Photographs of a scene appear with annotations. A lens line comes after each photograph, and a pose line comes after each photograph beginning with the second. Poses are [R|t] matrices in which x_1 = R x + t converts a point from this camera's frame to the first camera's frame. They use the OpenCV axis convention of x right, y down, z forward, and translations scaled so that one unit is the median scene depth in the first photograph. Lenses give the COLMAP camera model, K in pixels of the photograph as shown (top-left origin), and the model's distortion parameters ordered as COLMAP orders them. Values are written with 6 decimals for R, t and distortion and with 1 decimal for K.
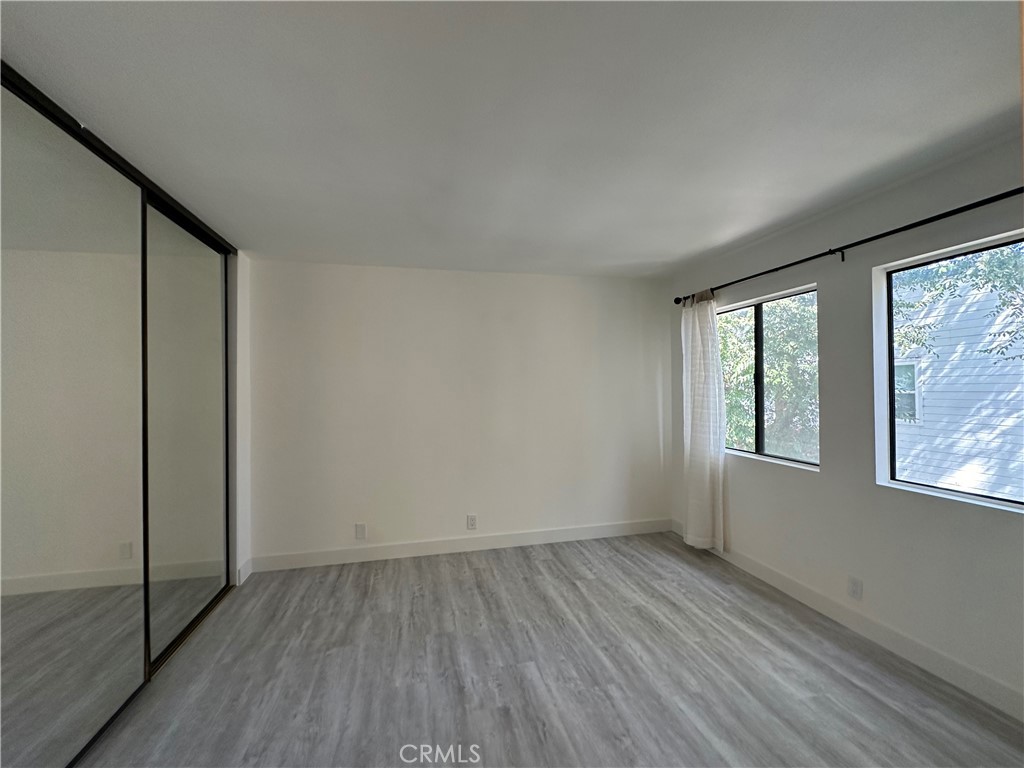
lens RADIAL K [[435.0, 0, 509.6], [0, 435.0, 384.5], [0, 0, 1]] dist [0.001146, -0.001039]
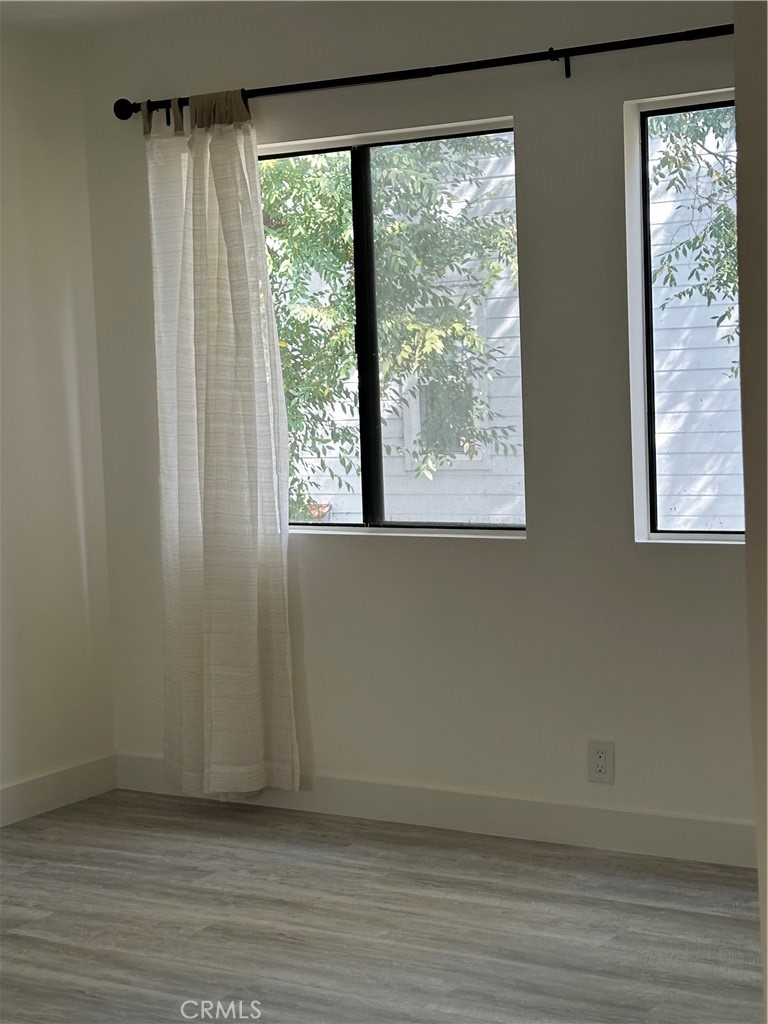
lens RADIAL K [[1880.0, 0, 384.5], [0, 1880.0, 512.2], [0, 0, 1]] dist [0.173053, 0.000000]
pose [[0.713831, -0.069107, 0.696900, -0.770045], [0.023890, 0.996943, 0.074389, 0.022014], [-0.699910, -0.036452, 0.713300, -0.306245]]
